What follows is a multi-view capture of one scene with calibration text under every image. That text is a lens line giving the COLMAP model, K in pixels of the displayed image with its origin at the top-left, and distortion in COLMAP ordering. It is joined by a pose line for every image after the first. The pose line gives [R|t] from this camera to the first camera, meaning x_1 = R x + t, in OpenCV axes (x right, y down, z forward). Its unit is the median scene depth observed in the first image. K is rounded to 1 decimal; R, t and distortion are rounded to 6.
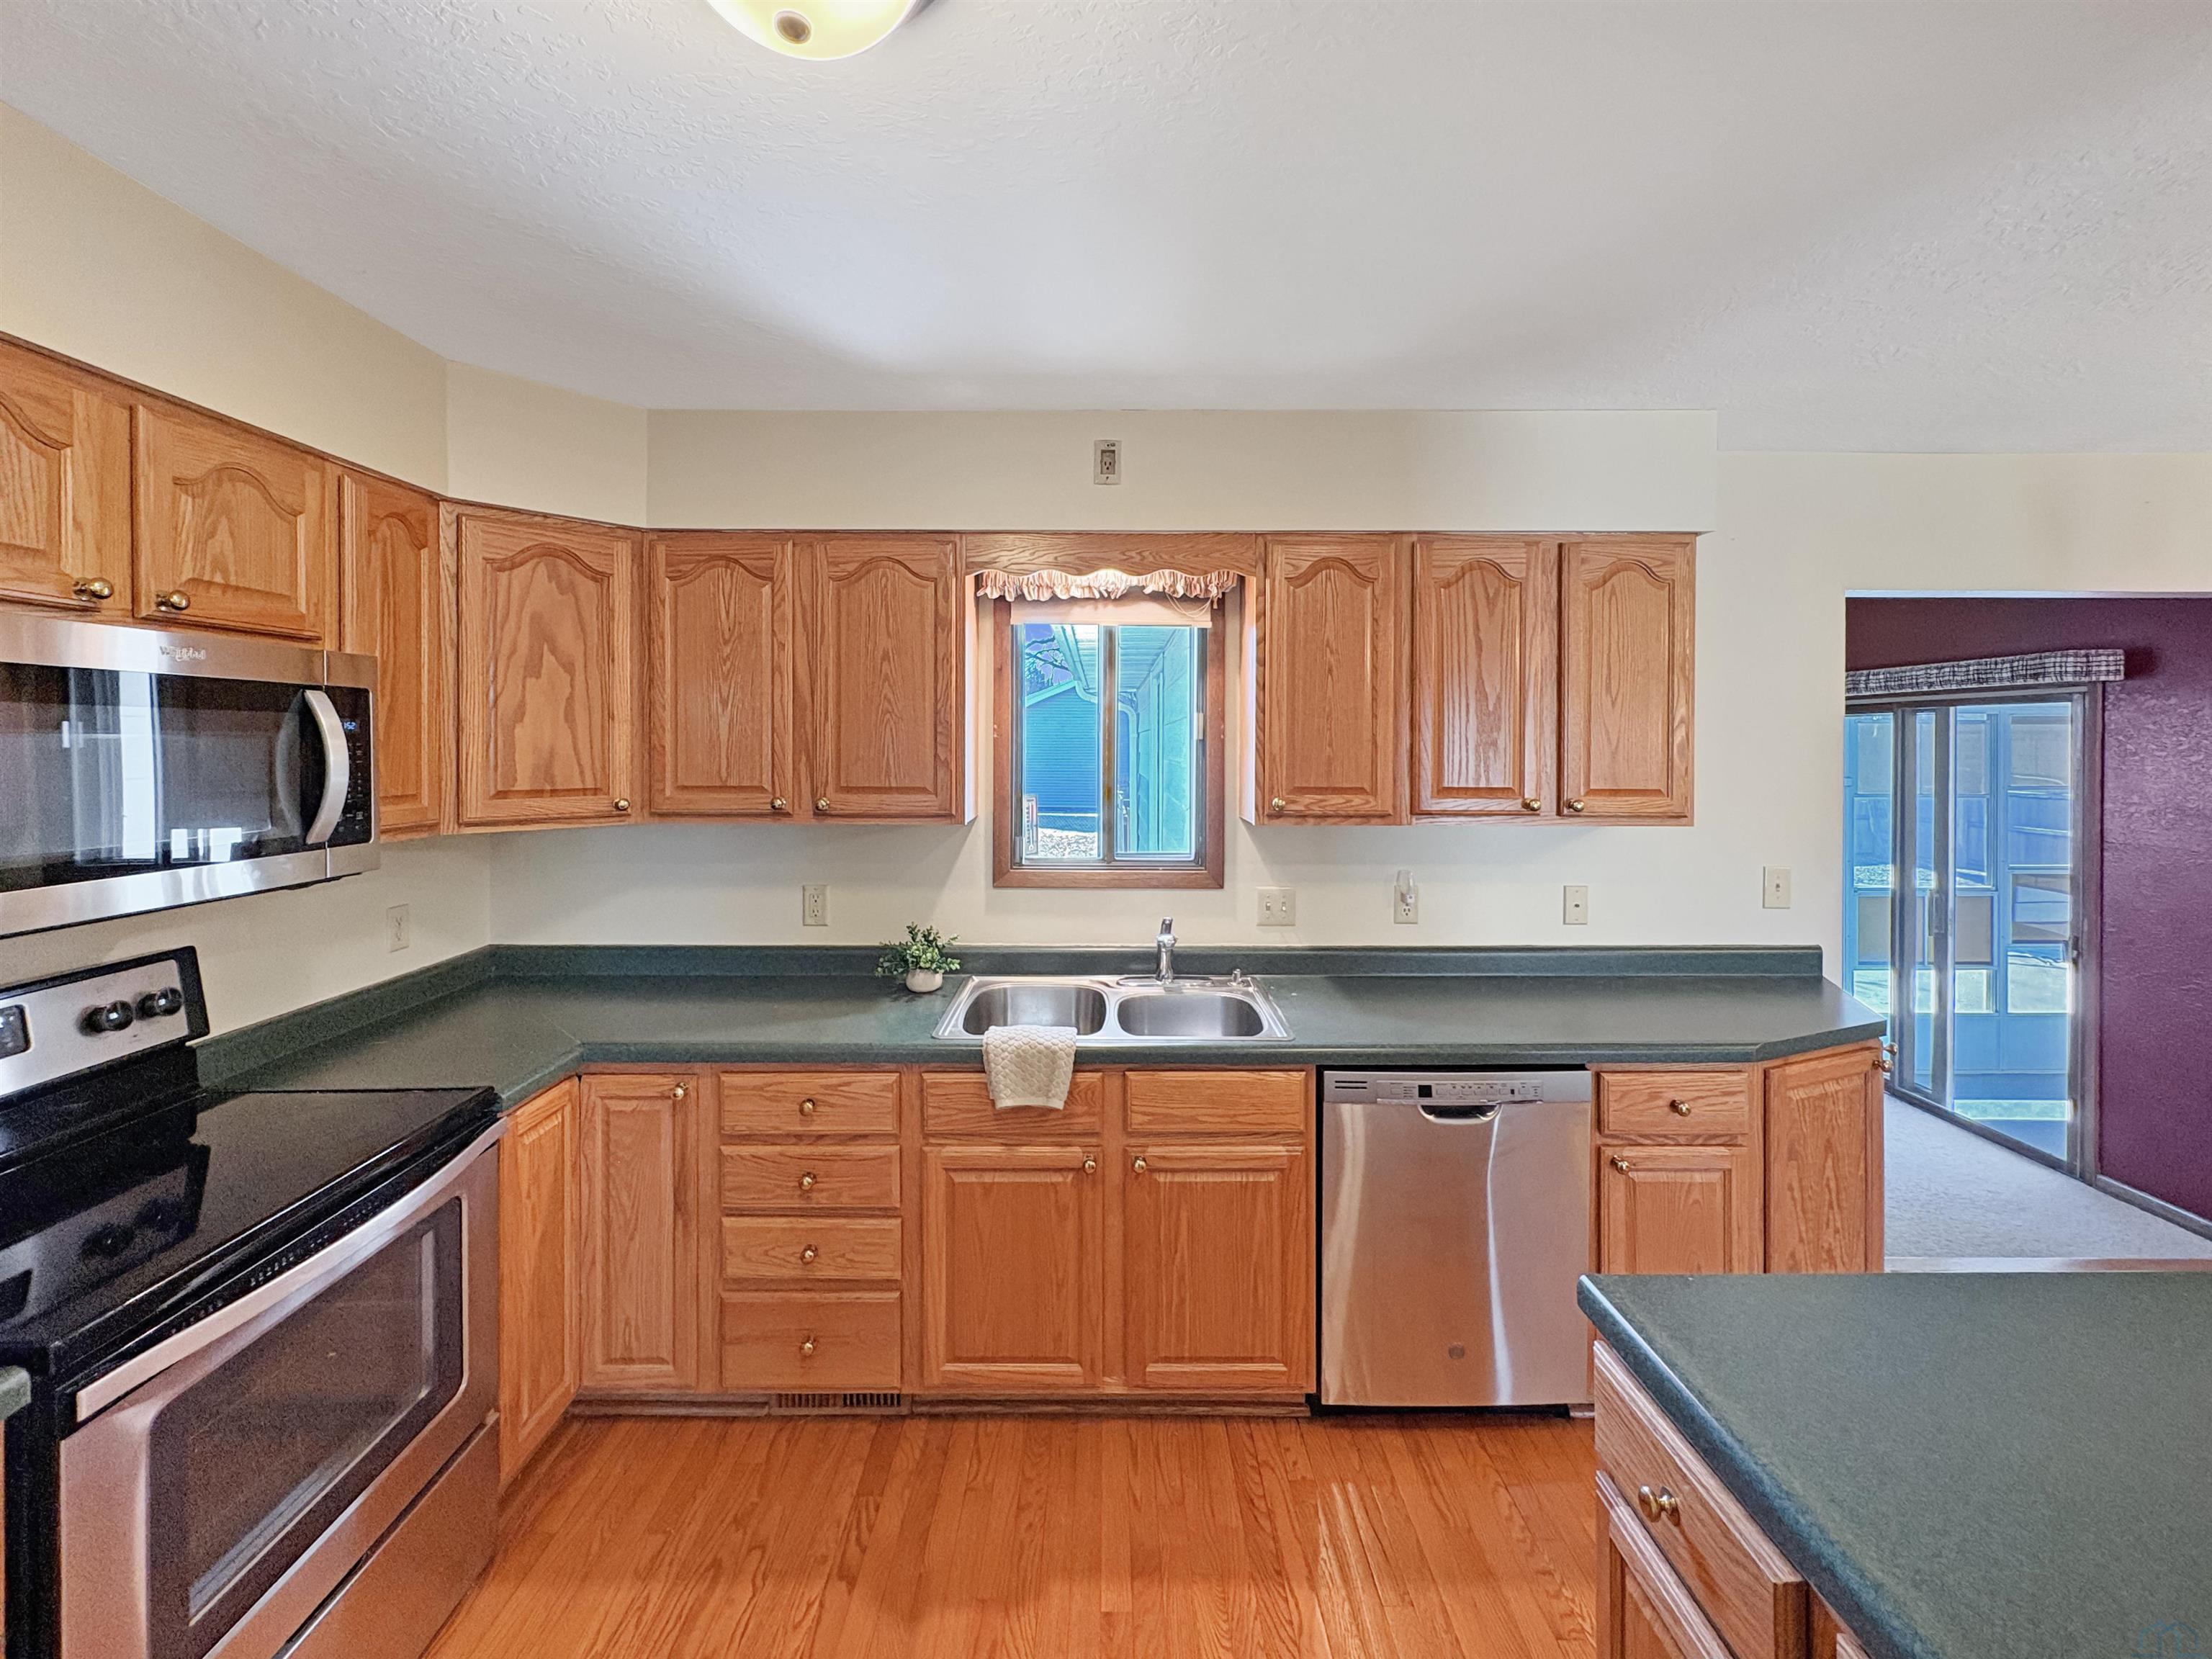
lens RADIAL K [[923.1, 0, 1102.1], [0, 923.1, 754.3], [0, 0, 1]] dist [0.012460, 0.000126]
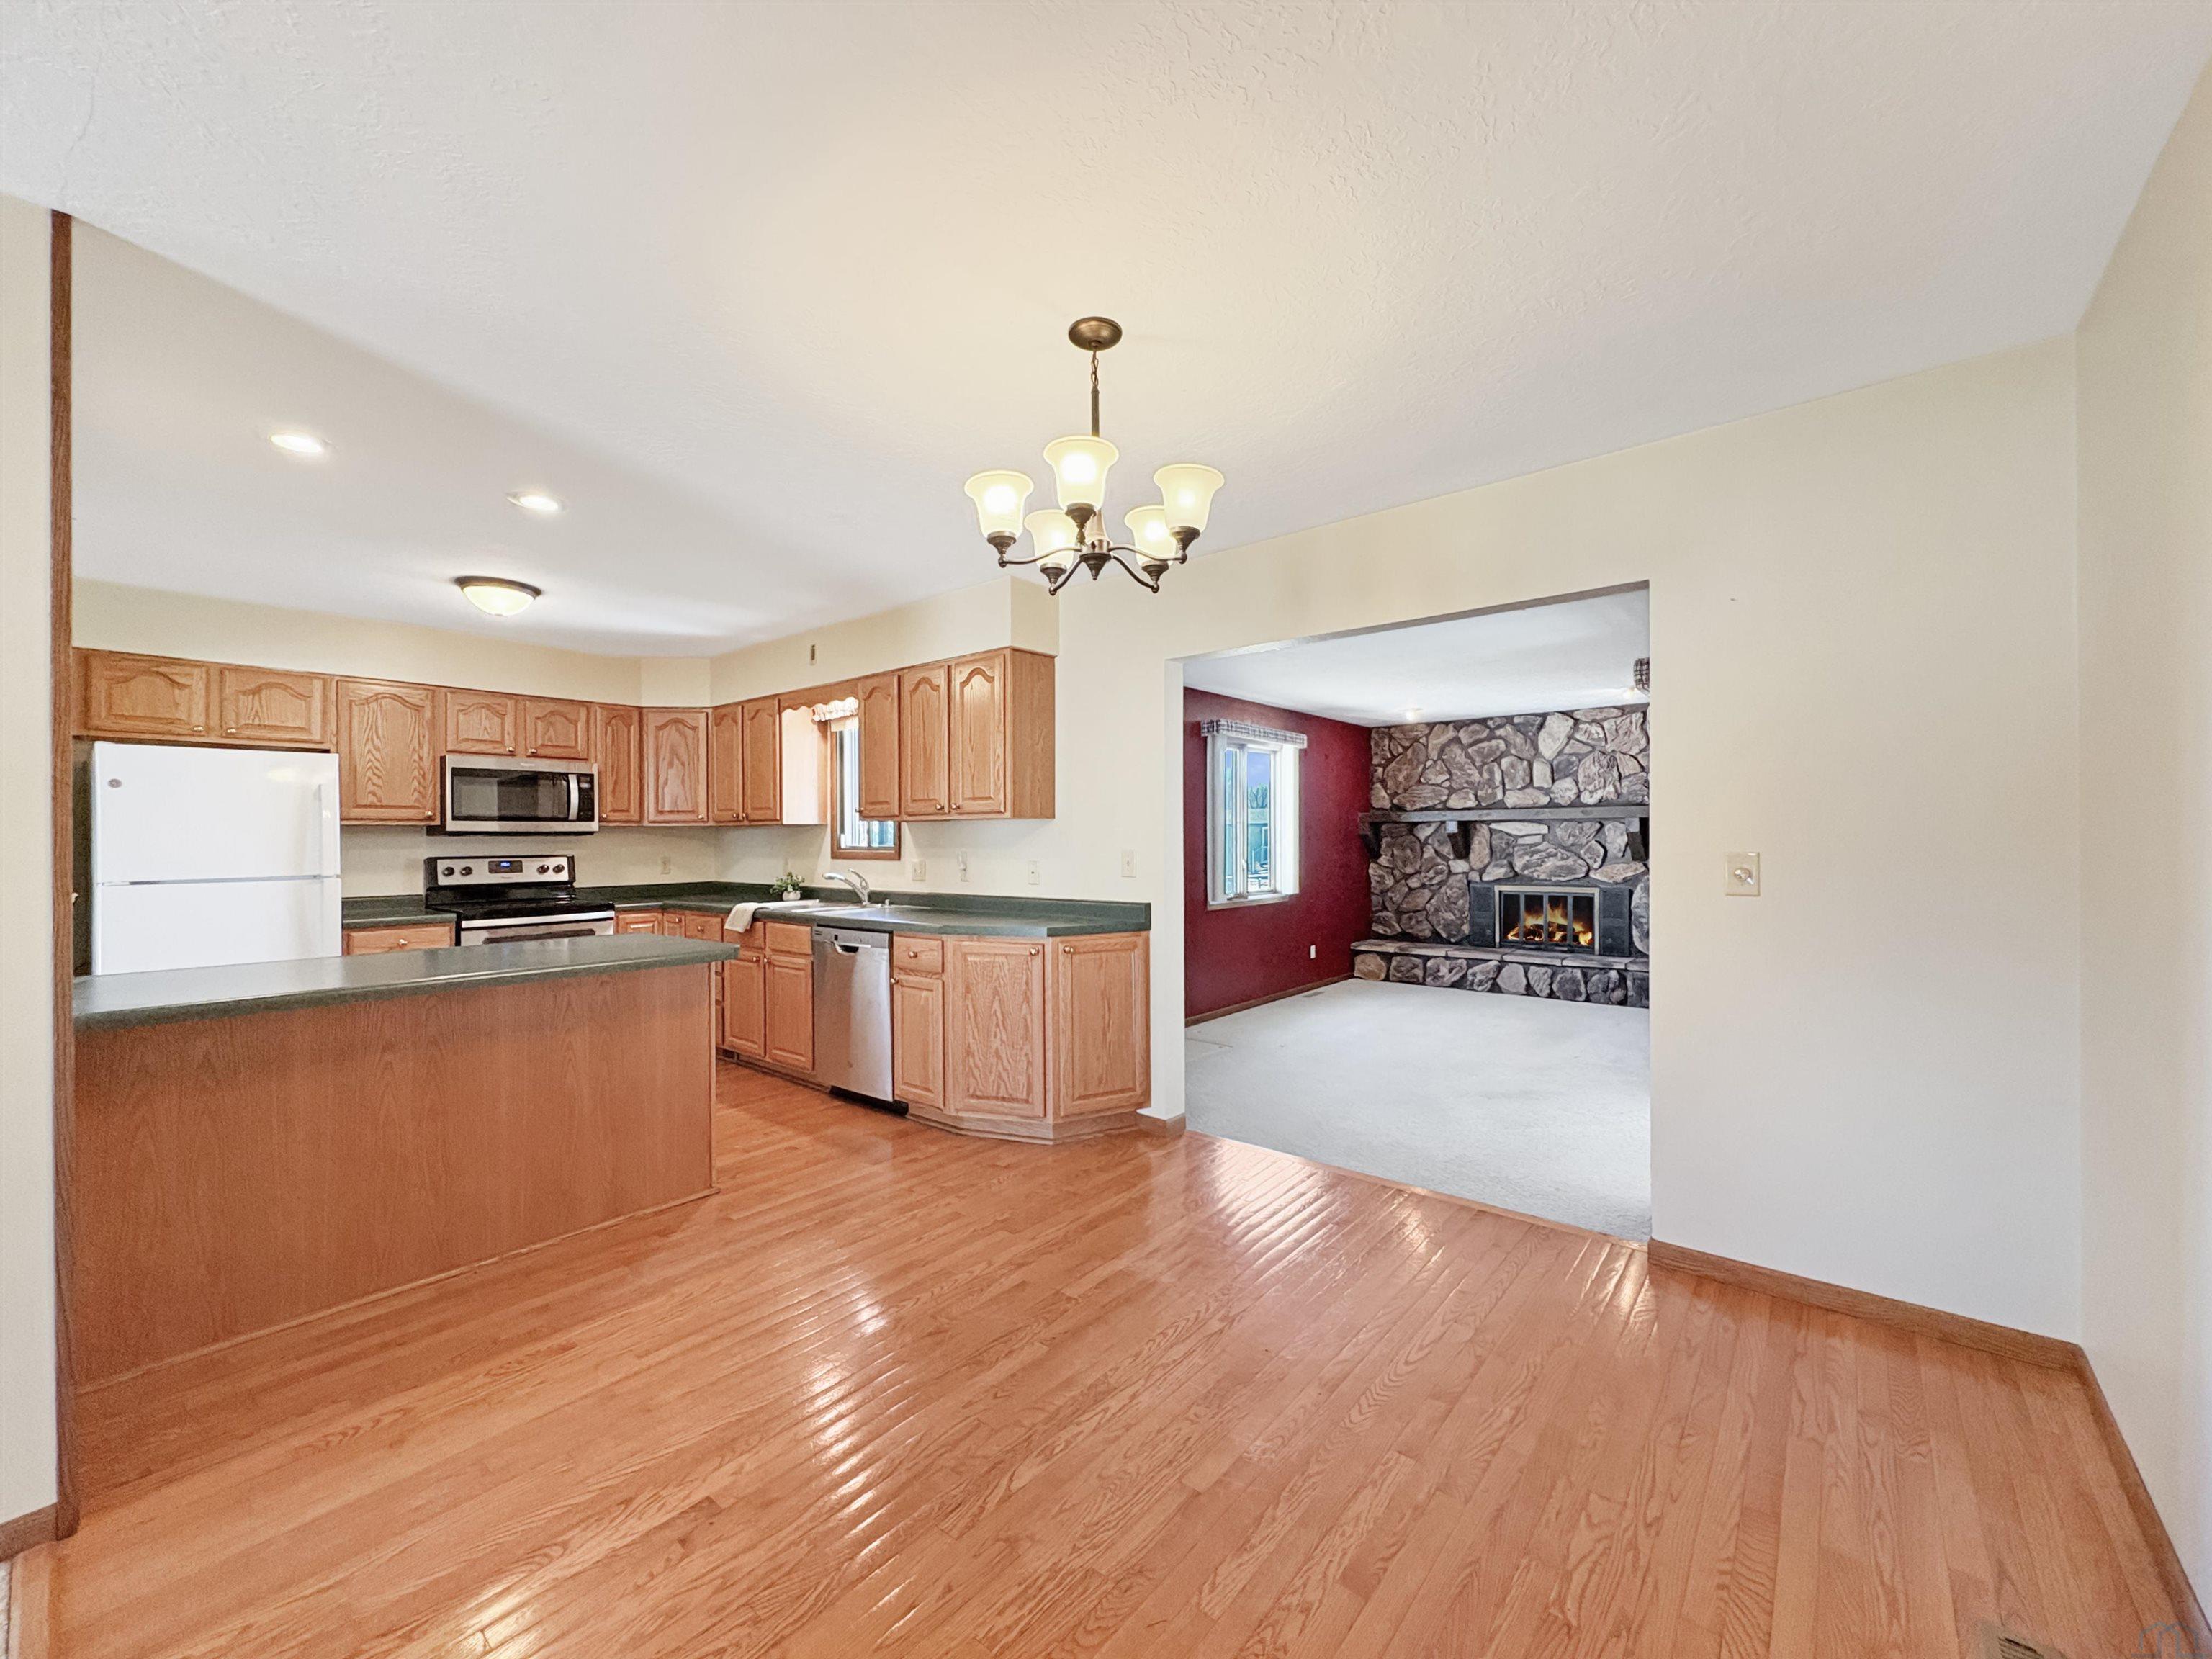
lens RADIAL K [[893.5, 0, 1099.7], [0, 893.5, 845.6], [0, 0, 1]] dist [0.001077, 0.000100]
pose [[0.762961, -0.000410, -0.646445, 2.027181], [0.000008, 1.000000, -0.000625, 0.143251], [0.646445, 0.000472, 0.762960, -0.169322]]
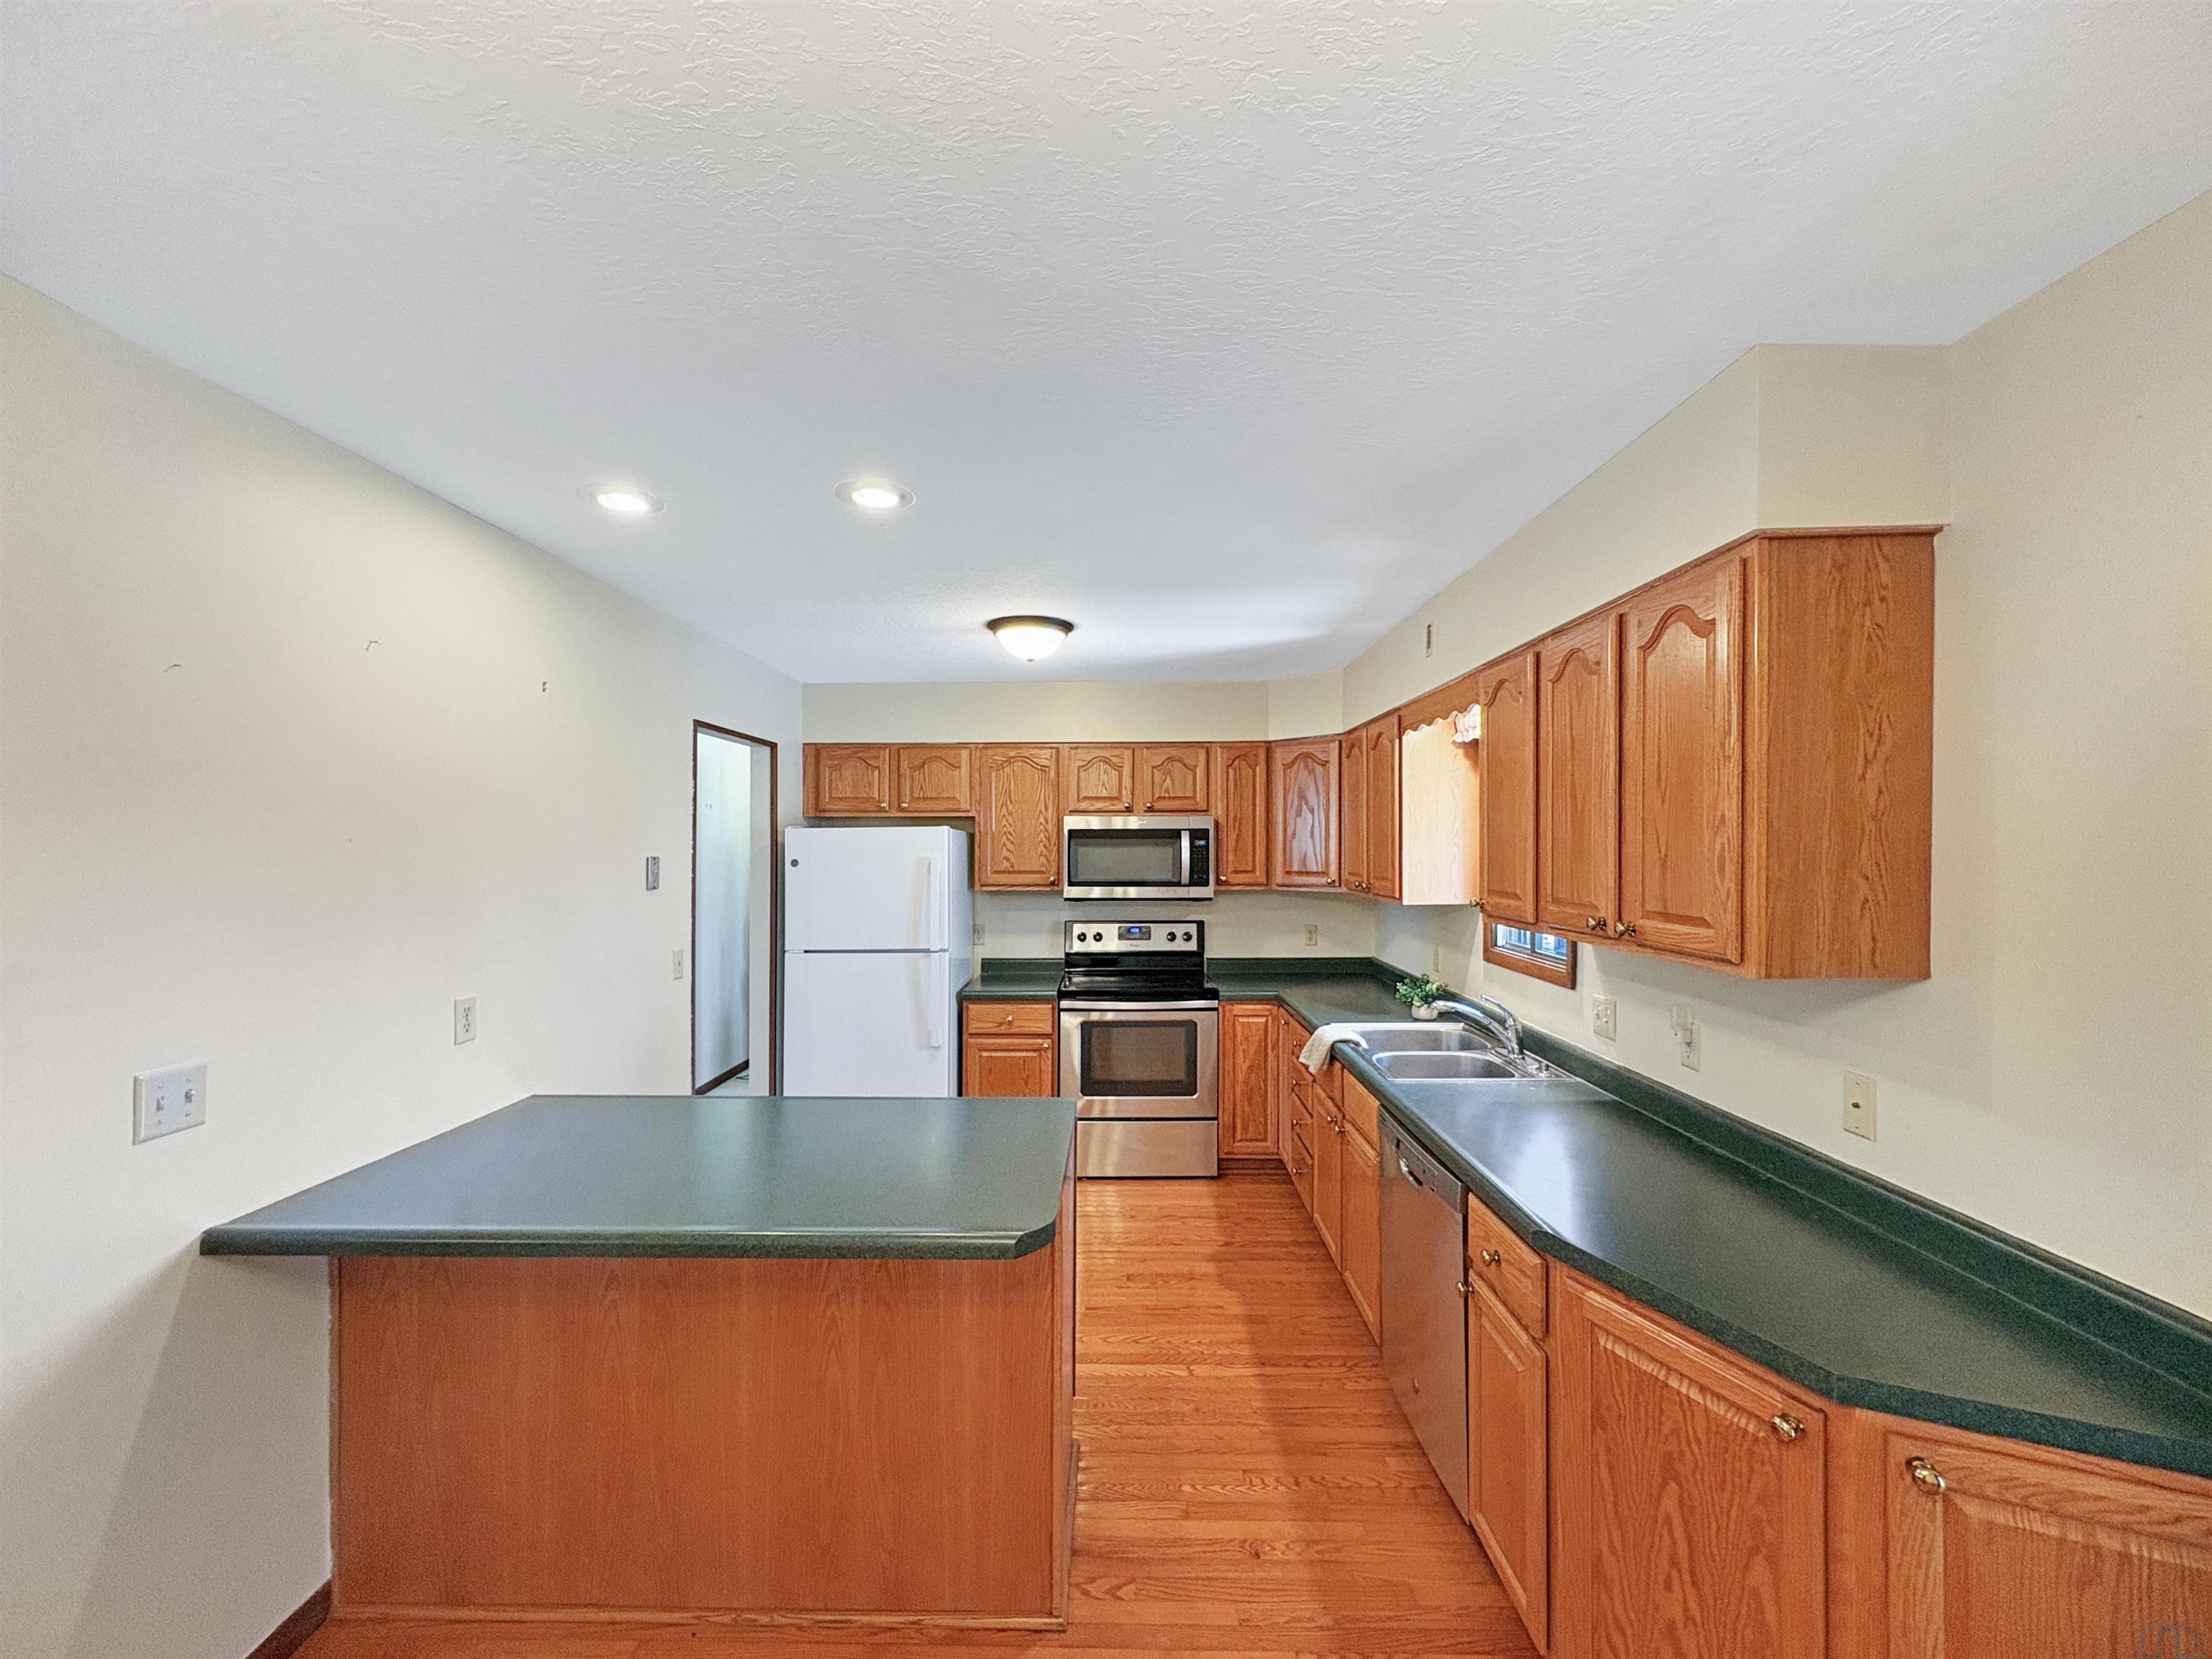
lens RADIAL K [[893.5, 0, 1099.7], [0, 893.5, 845.6], [0, 0, 1]] dist [0.001077, 0.000100]
pose [[-0.017883, -0.000832, -0.999840, 1.419783], [-0.007377, 0.999973, -0.000701, -0.014664], [0.999813, 0.007364, -0.017889, 0.598295]]
